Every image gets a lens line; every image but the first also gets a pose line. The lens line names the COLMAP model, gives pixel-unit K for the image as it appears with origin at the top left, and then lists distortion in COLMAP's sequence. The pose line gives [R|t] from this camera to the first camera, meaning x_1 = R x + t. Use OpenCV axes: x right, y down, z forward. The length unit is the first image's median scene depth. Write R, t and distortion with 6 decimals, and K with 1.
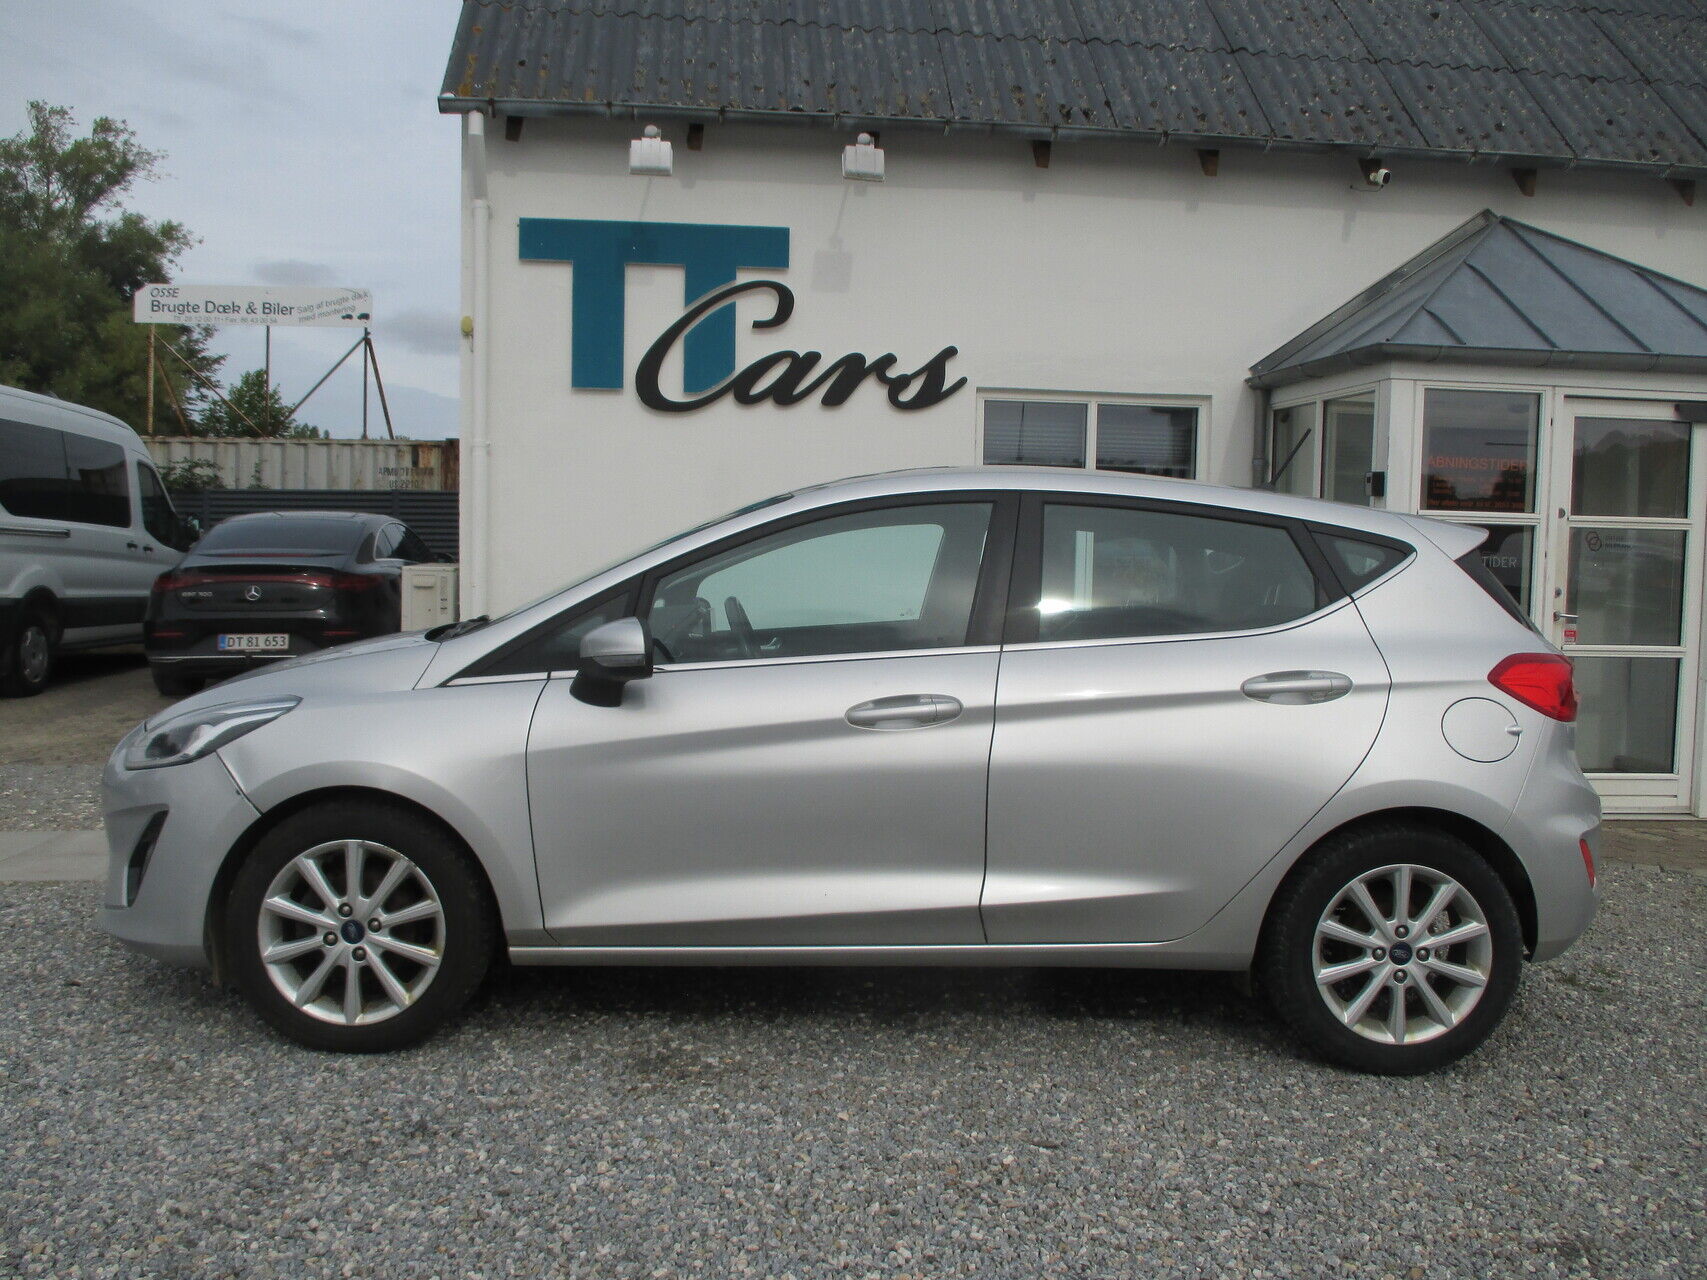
lens RADIAL K [[1432.7, 0, 850.9], [0, 1432.7, 642.4], [0, 0, 1]] dist [-0.008317, -0.017385]
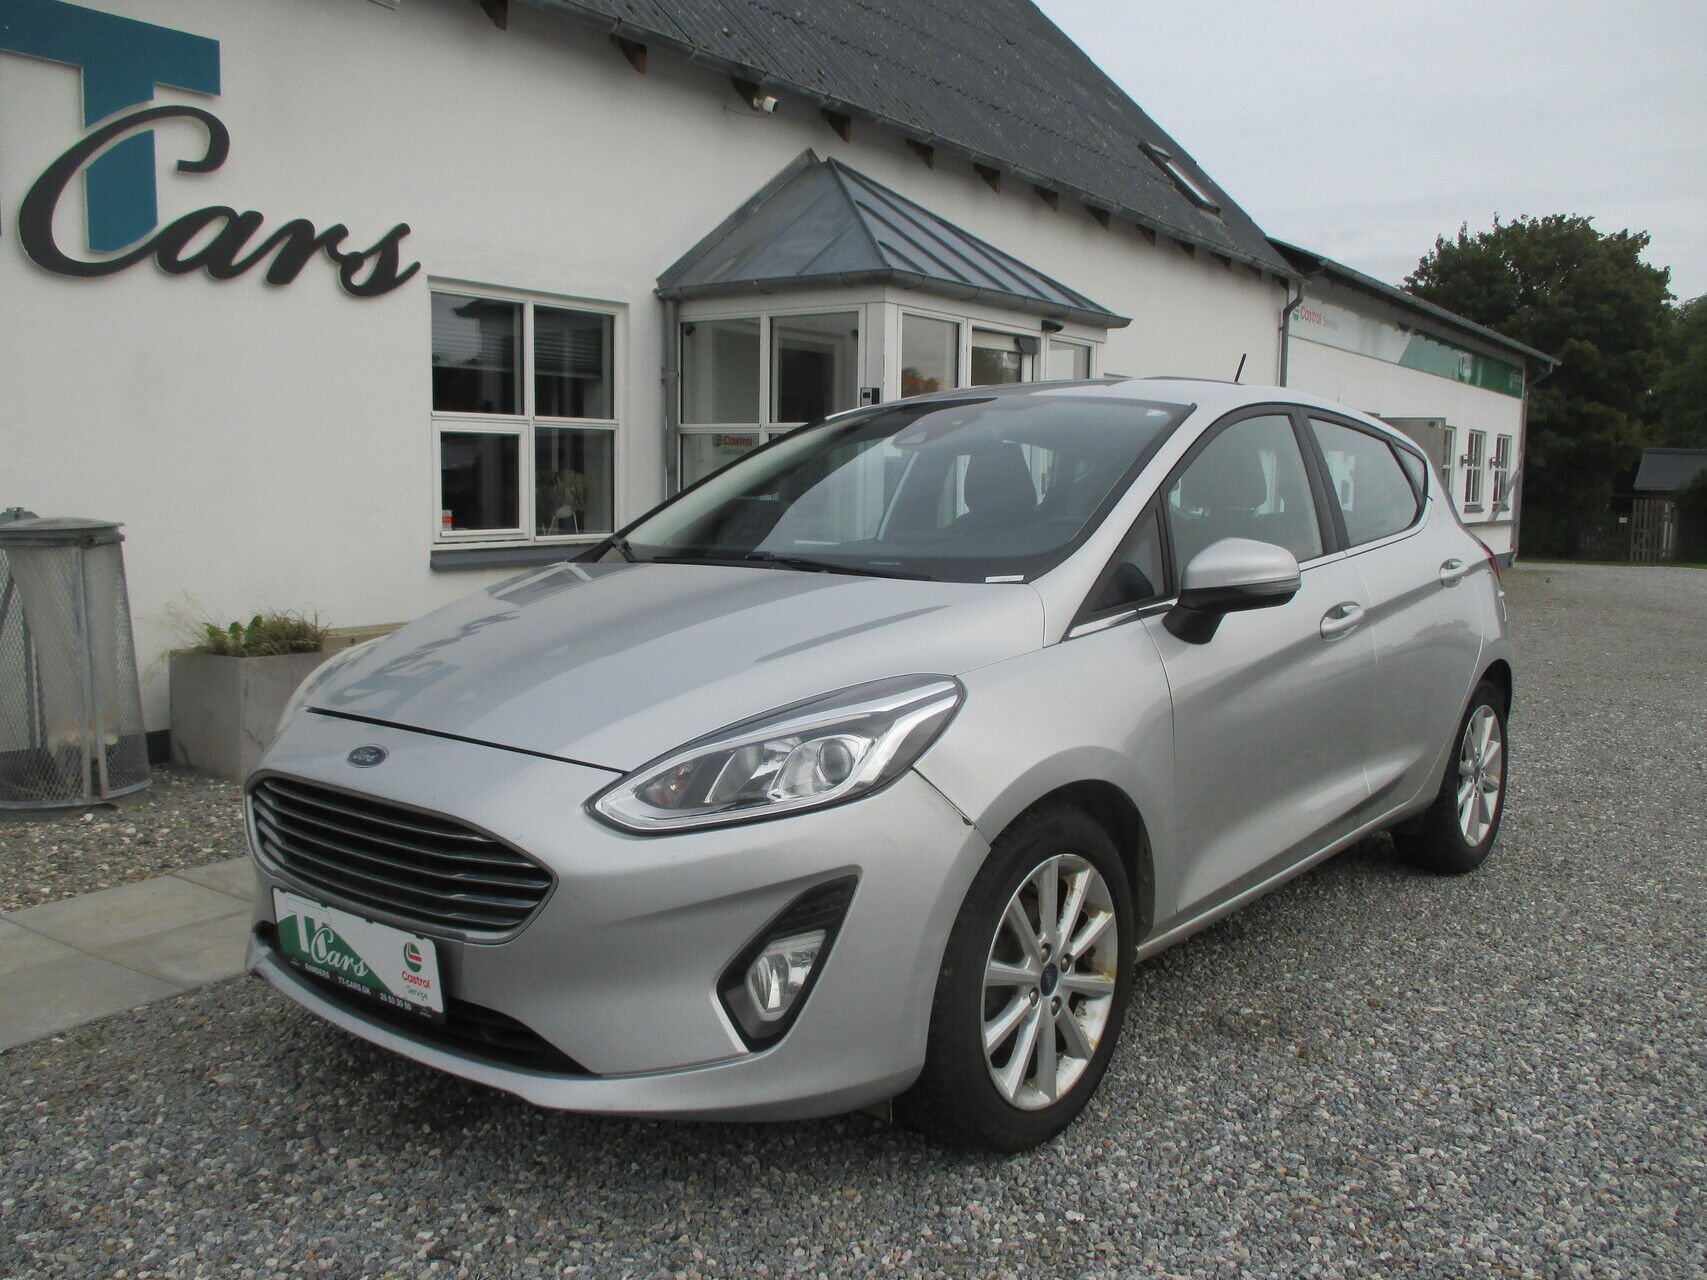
lens RADIAL K [[1432.7, 0, 842.1], [0, 1432.7, 635.0], [0, 0, 1]] dist [-0.008317, -0.017385]
pose [[0.673961, -0.099257, 0.732069, -0.401553], [0.060747, 0.995023, 0.078984, -0.017395], [-0.736265, -0.008761, 0.676636, 0.244886]]
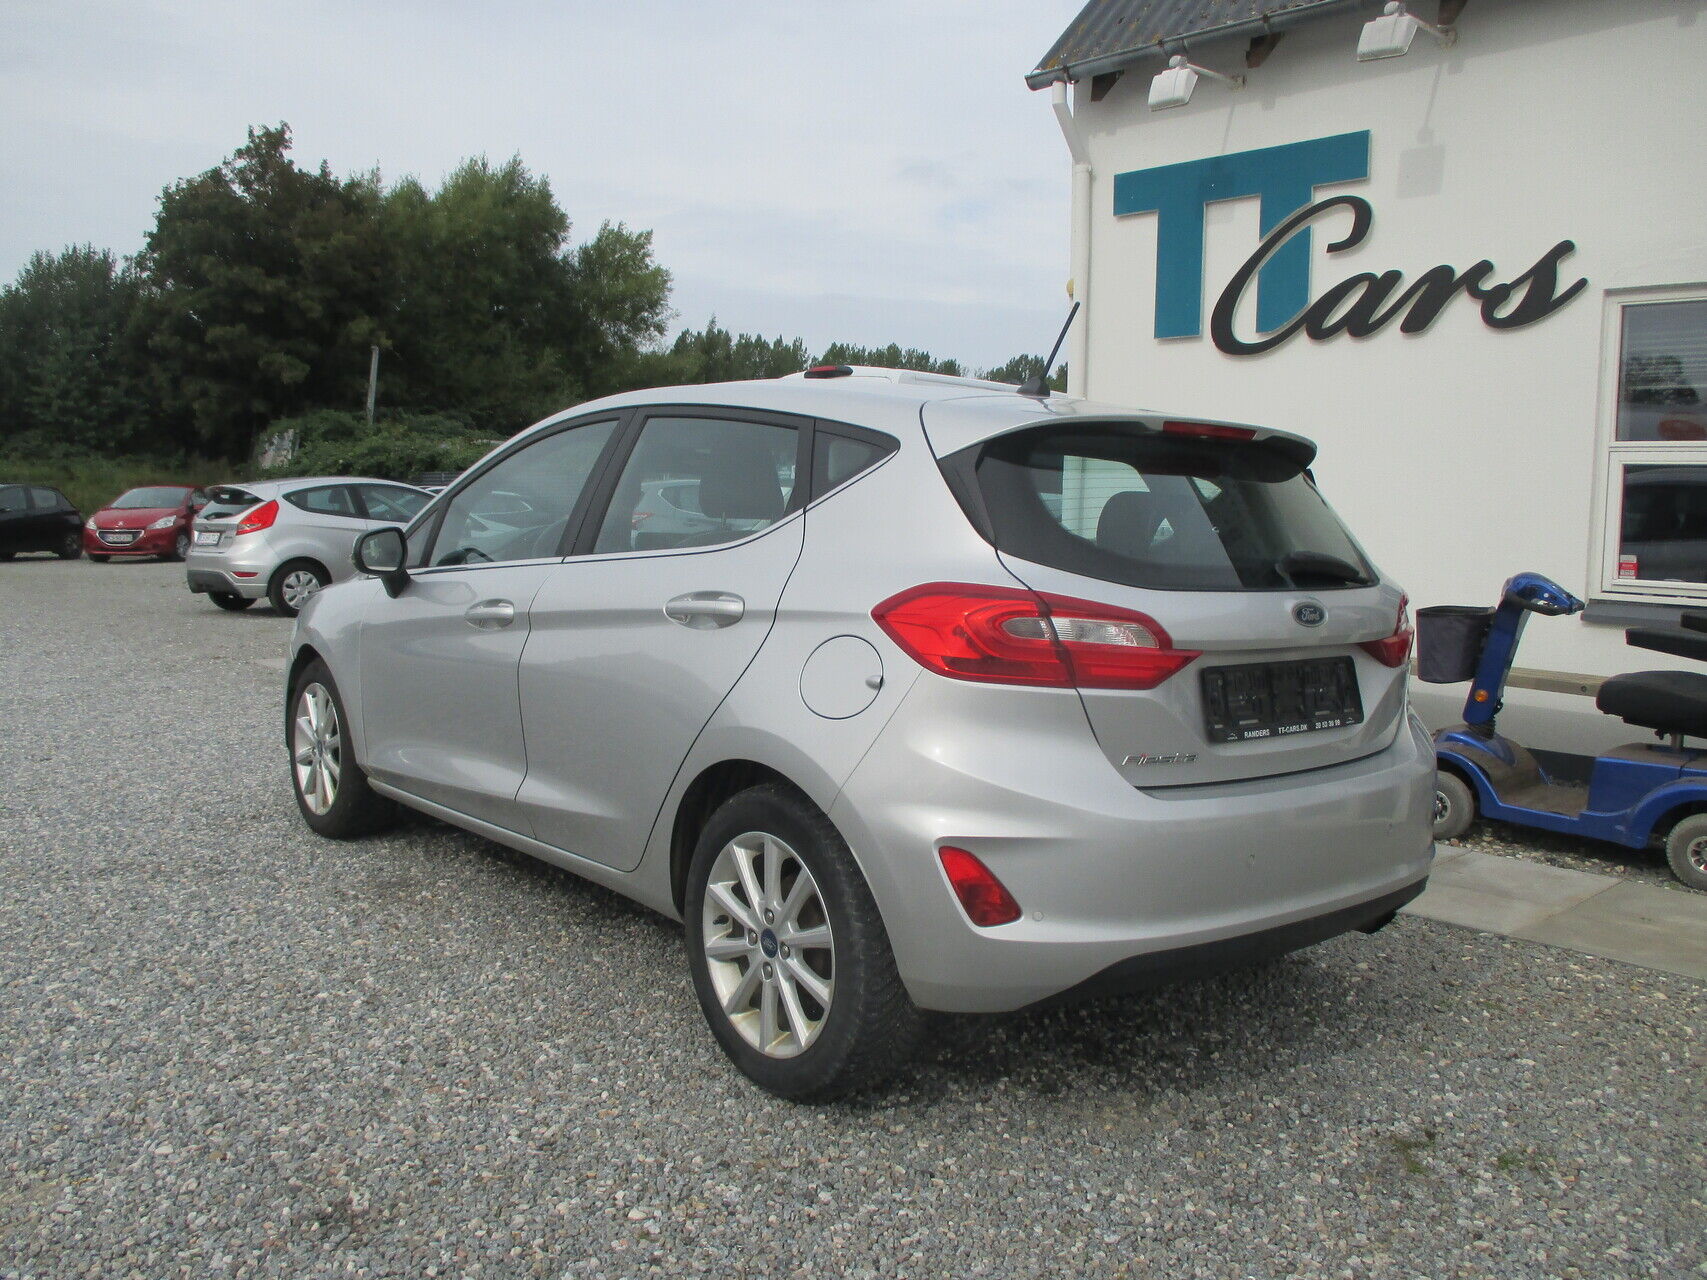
lens RADIAL K [[1432.7, 0, 853.6], [0, 1432.7, 639.1], [0, 0, 1]] dist [-0.008317, -0.017385]
pose [[0.623735, 0.069093, -0.778576, 0.452865], [-0.064390, 0.997242, 0.036913, 0.004777], [0.778979, 0.027109, 0.626464, 0.226231]]
